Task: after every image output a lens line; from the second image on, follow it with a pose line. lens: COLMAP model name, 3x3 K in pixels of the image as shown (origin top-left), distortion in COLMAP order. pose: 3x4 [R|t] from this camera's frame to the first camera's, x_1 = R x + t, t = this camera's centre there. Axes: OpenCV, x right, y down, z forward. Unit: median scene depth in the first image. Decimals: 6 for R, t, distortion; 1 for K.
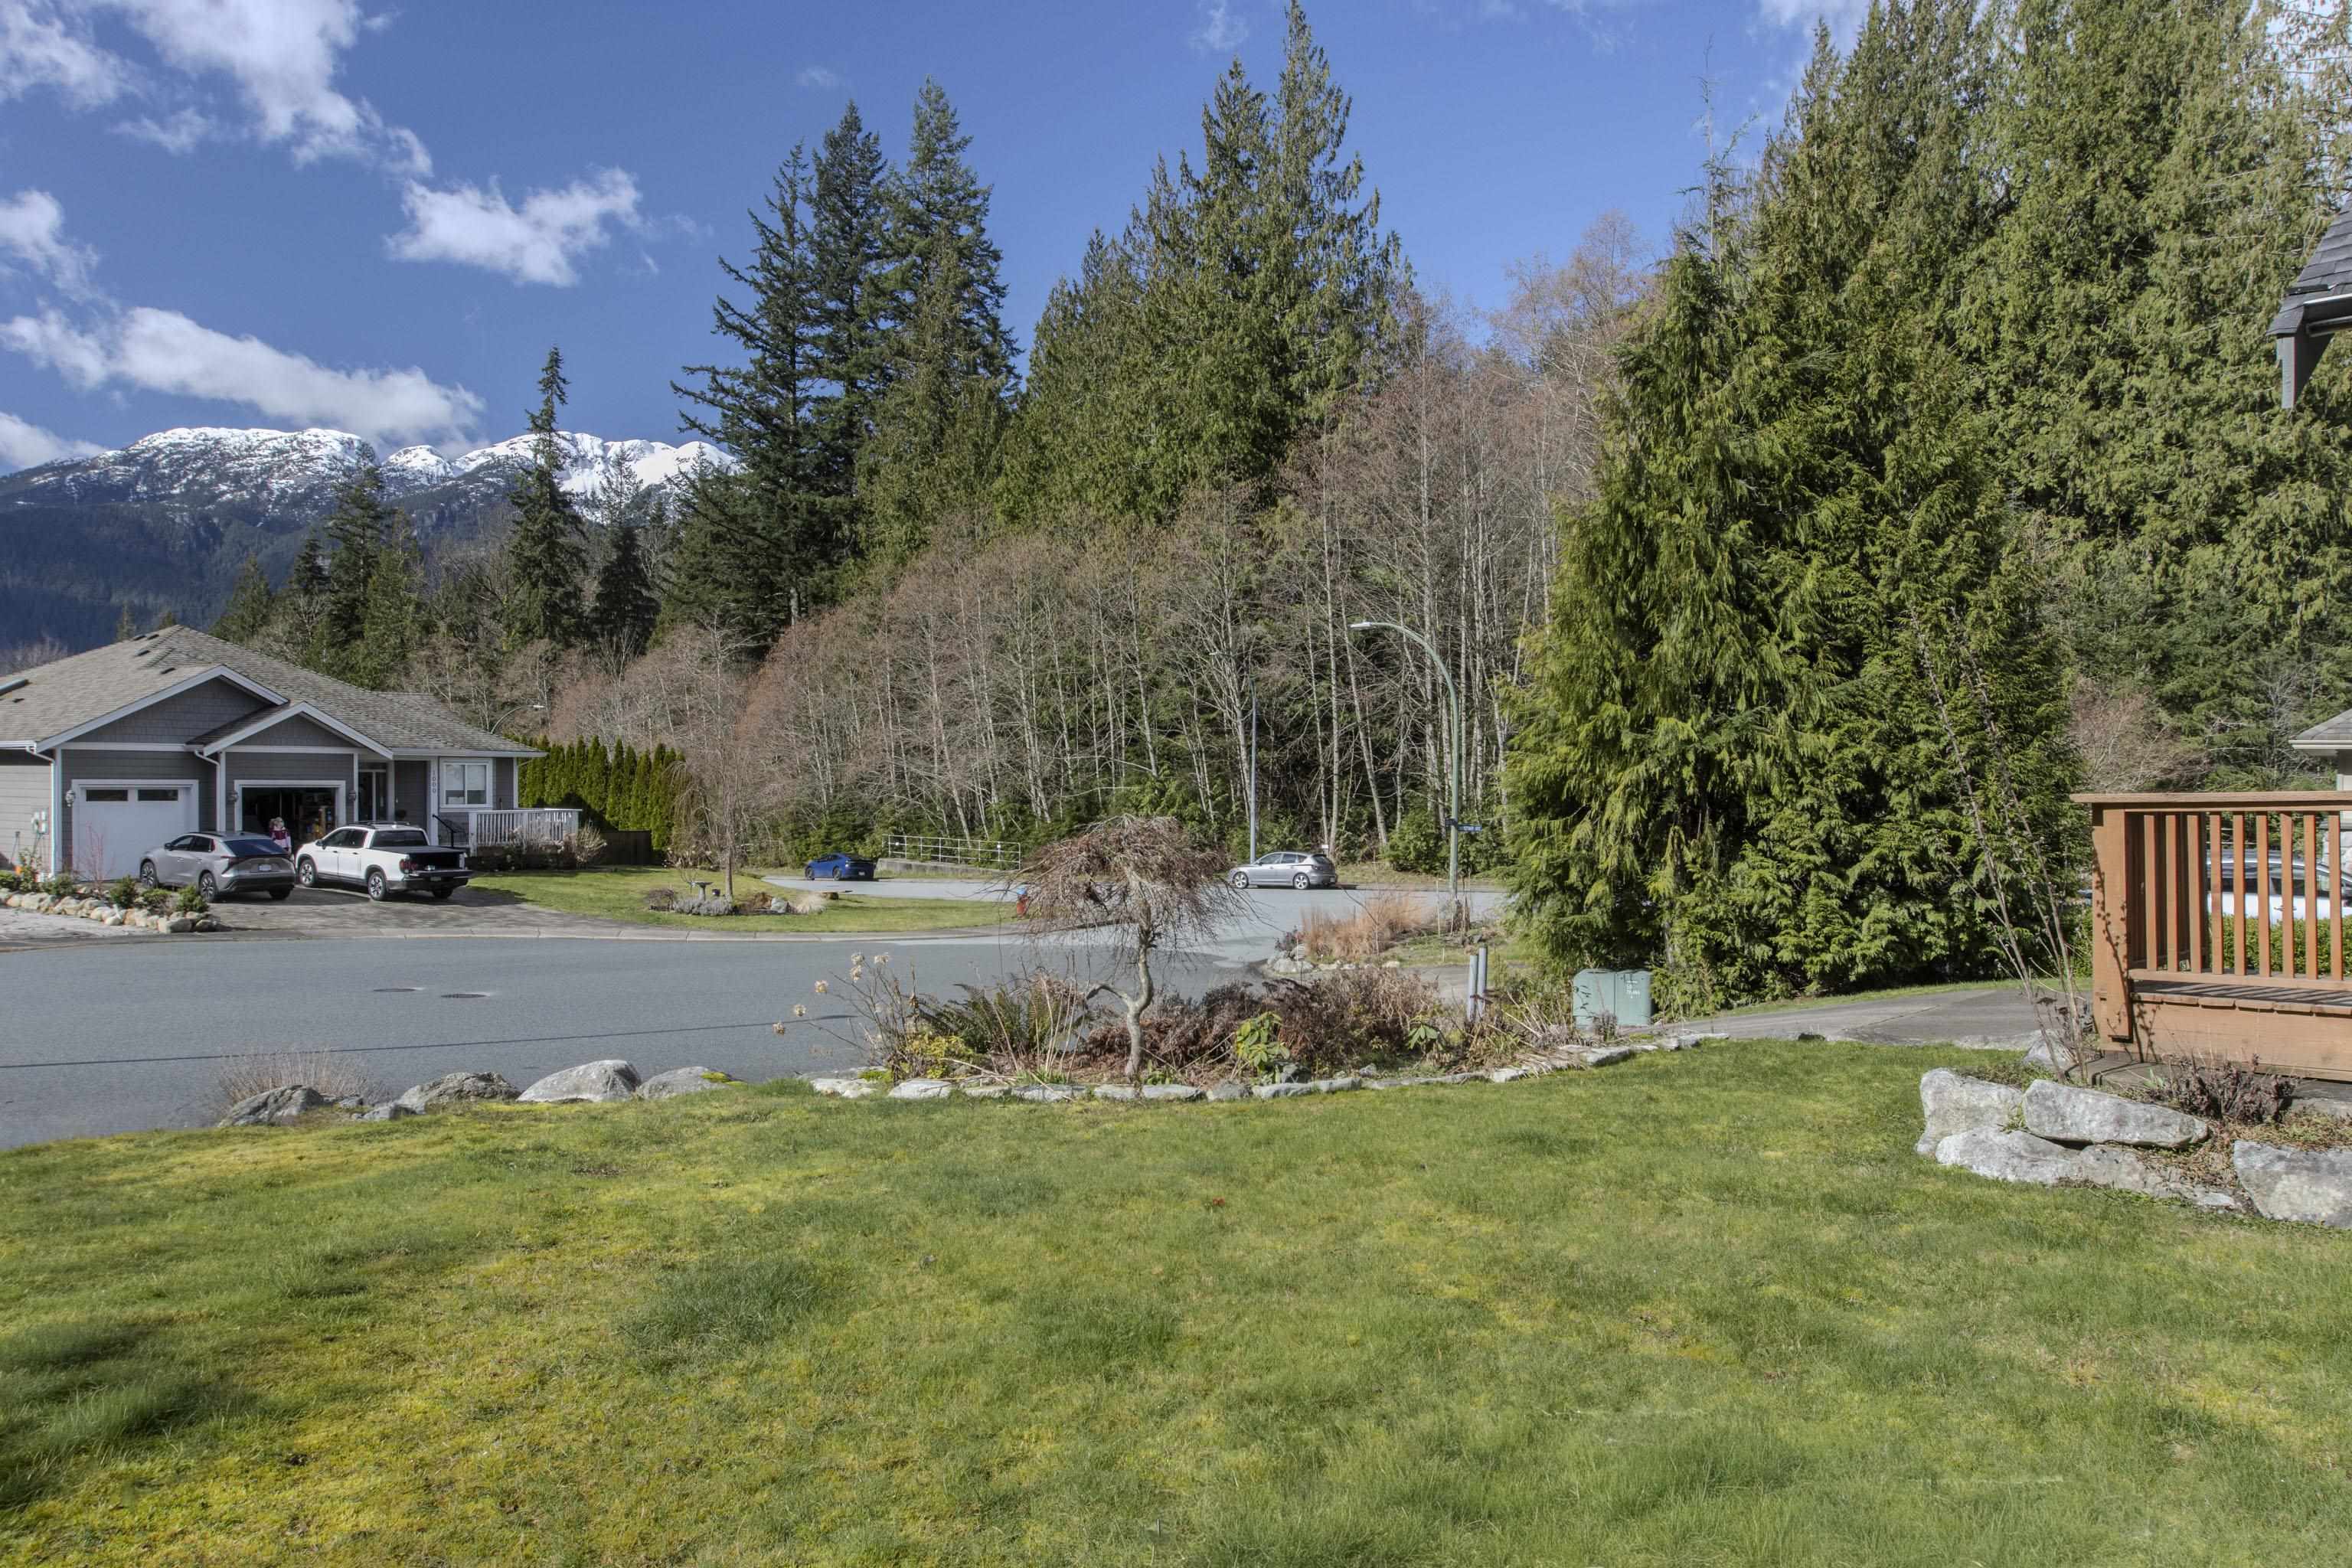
lens RADIAL K [[1703.9, 0, 1179.6], [0, 1703.9, 834.9], [0, 0, 1]] dist [0.002627, 0.049178]
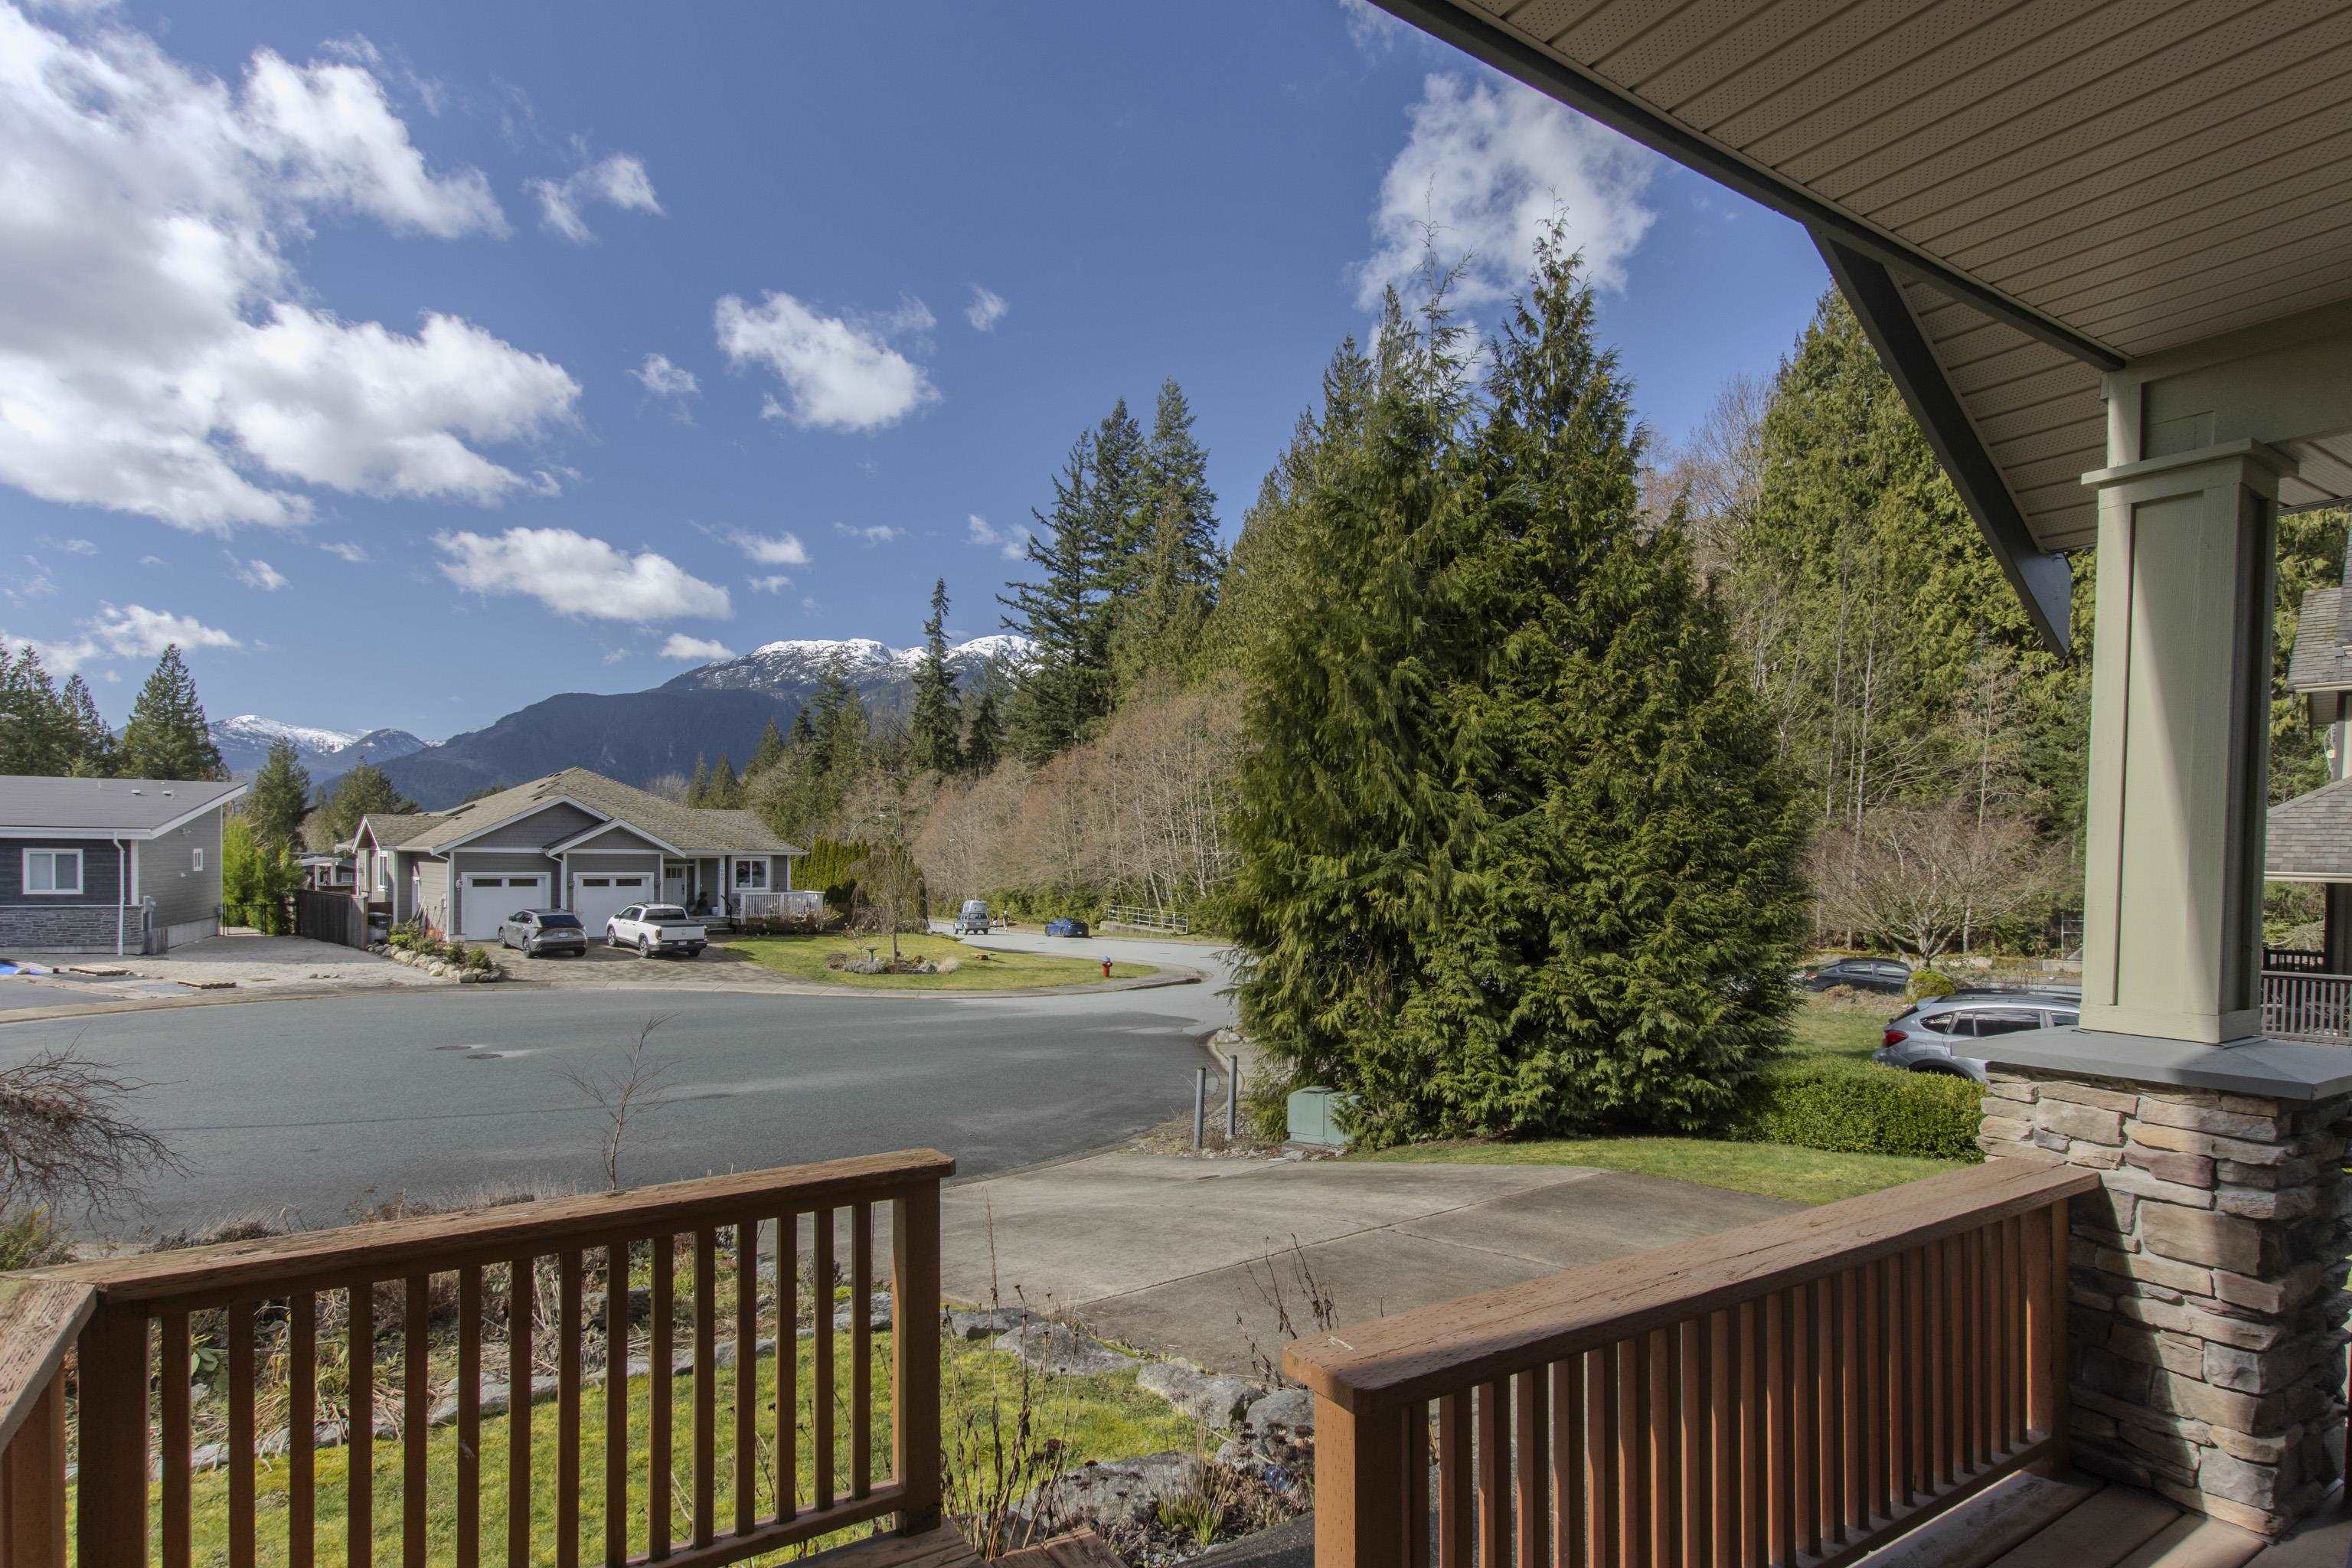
lens RADIAL K [[1142.2, 0, 1166.9], [0, 1142.2, 881.2], [0, 0, 1]] dist [0.034618, 0.000113]
pose [[0.977406, 0.009252, -0.211169, 0.096801], [-0.011663, 0.999880, -0.010176, -0.012893], [0.211049, 0.012409, 0.977397, 0.092363]]
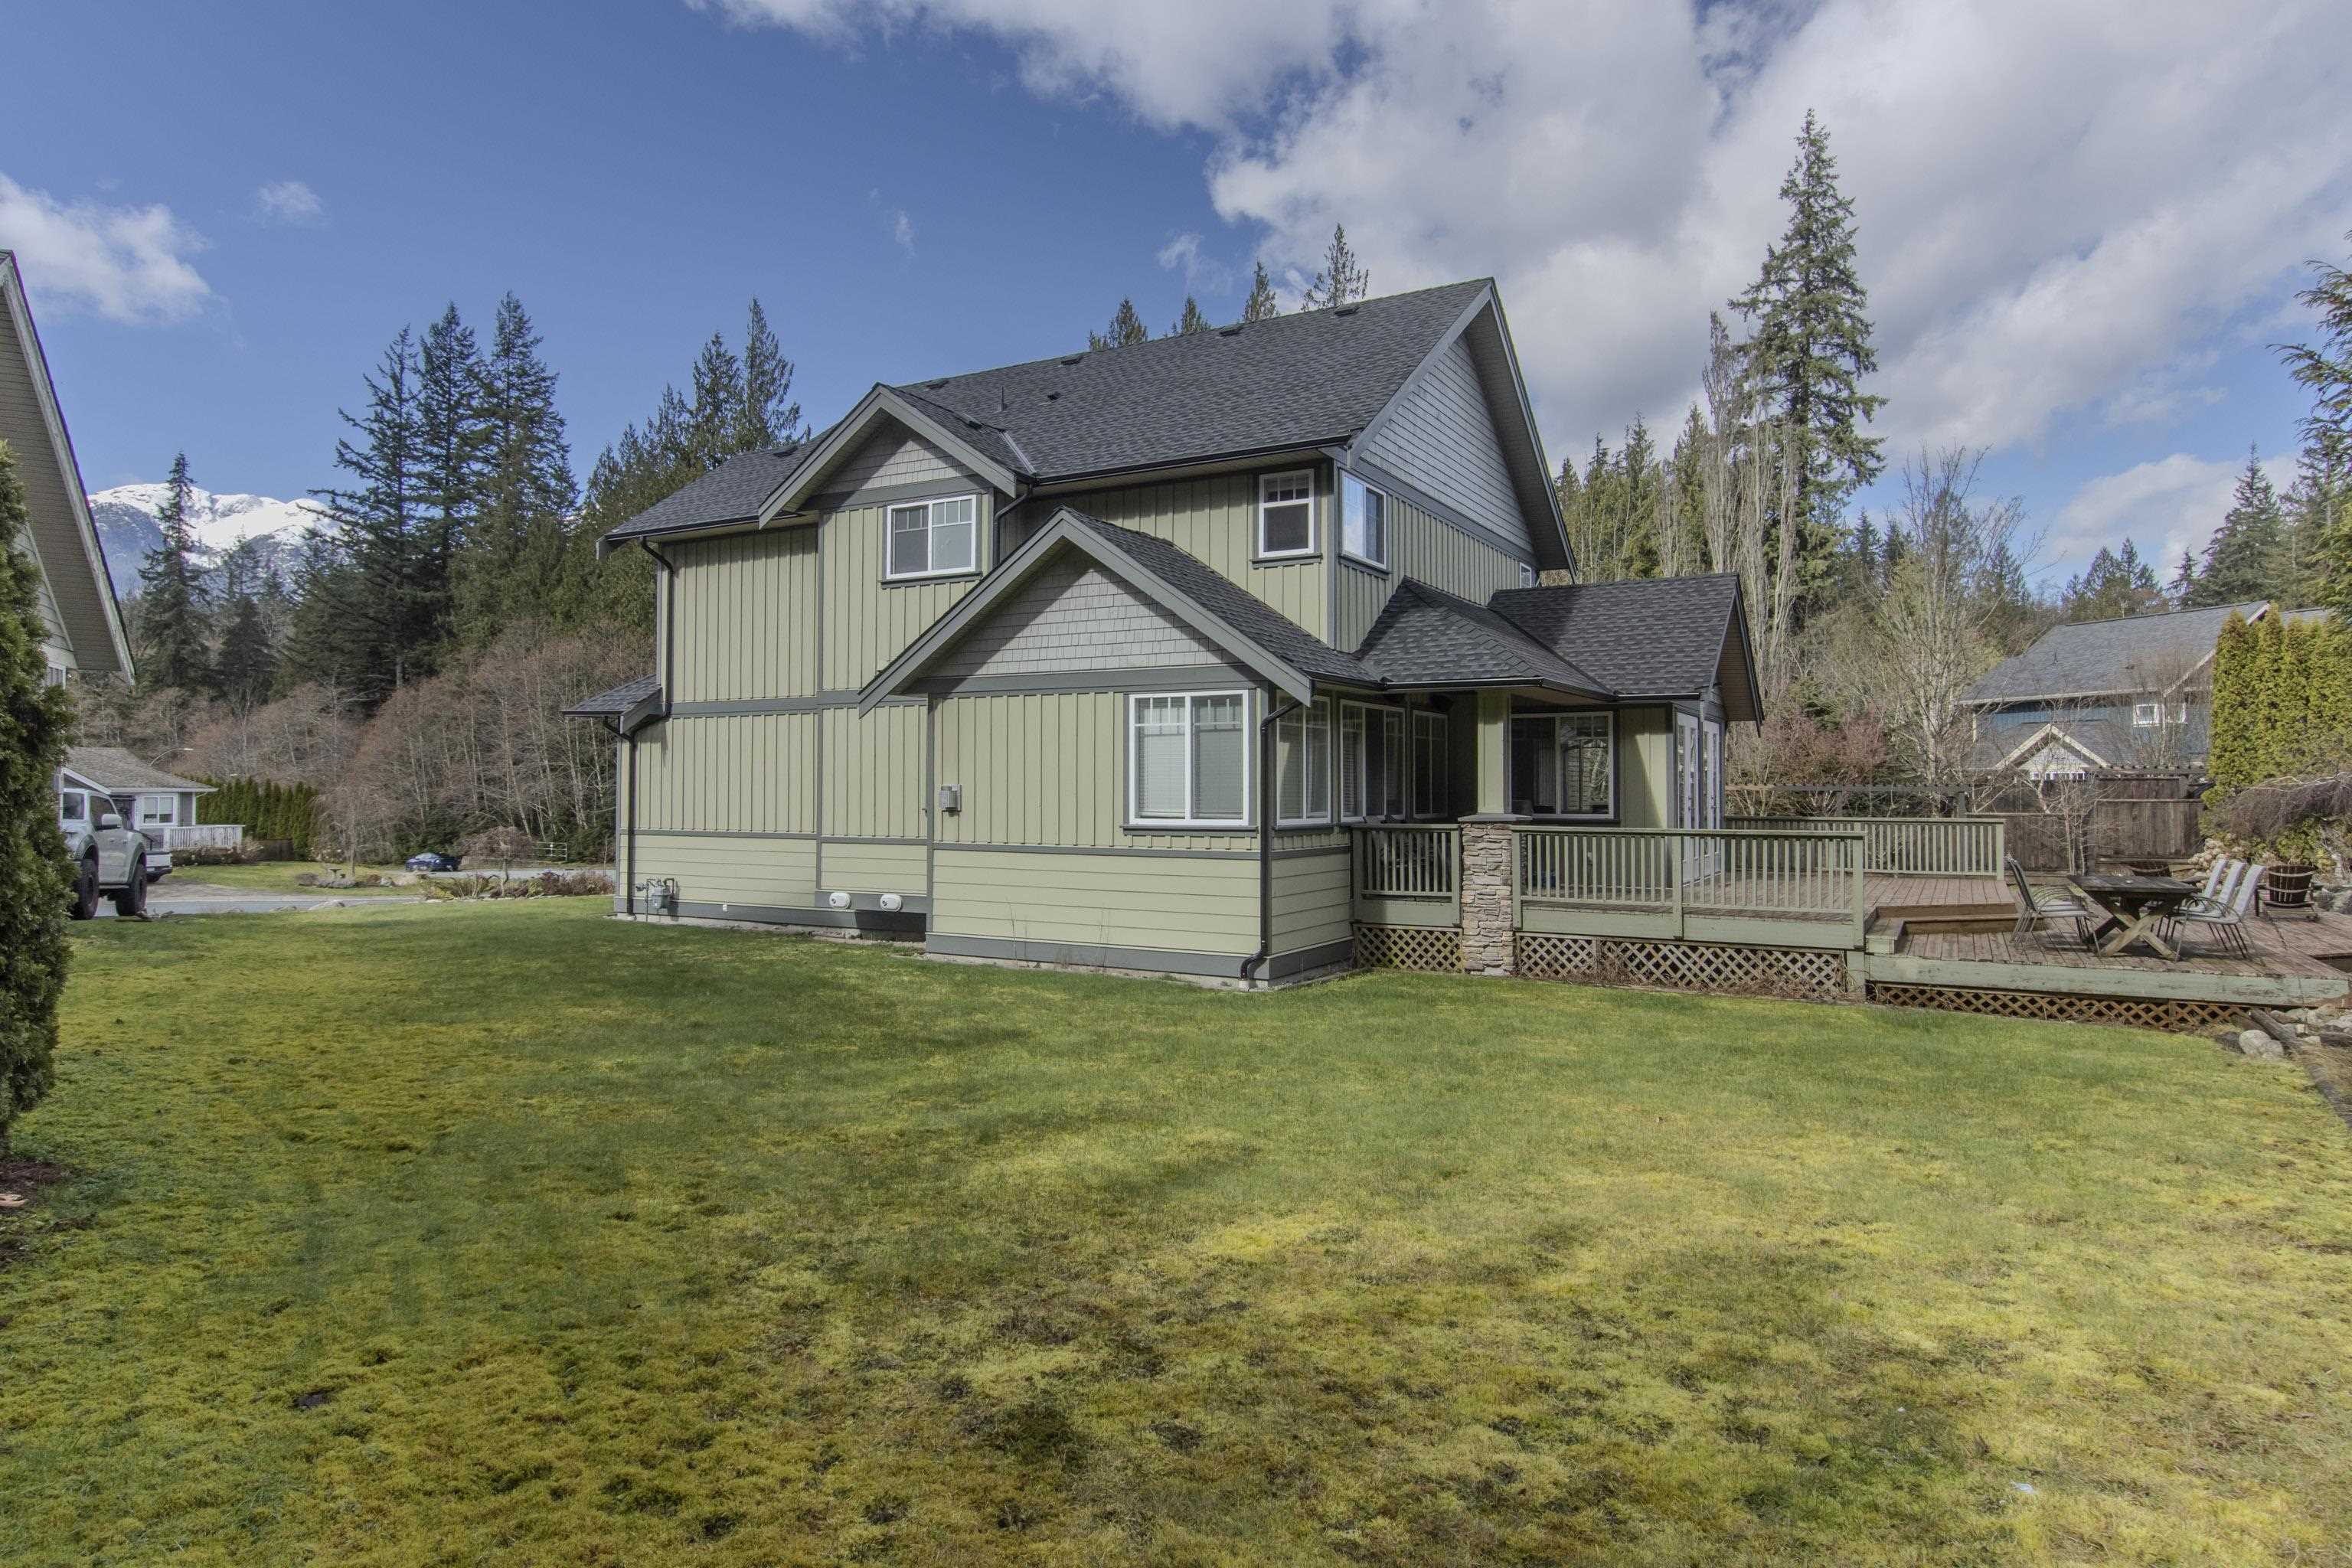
lens RADIAL K [[1400.0, 0, 1093.1], [0, 1400.0, 751.4], [0, 0, 1]] dist [0.044213, -0.000228]
pose [[0.972600, -0.001145, 0.232482, 0.073140], [0.015121, 0.998182, -0.058345, 0.003719], [-0.231993, 0.060262, 0.970849, -0.324830]]
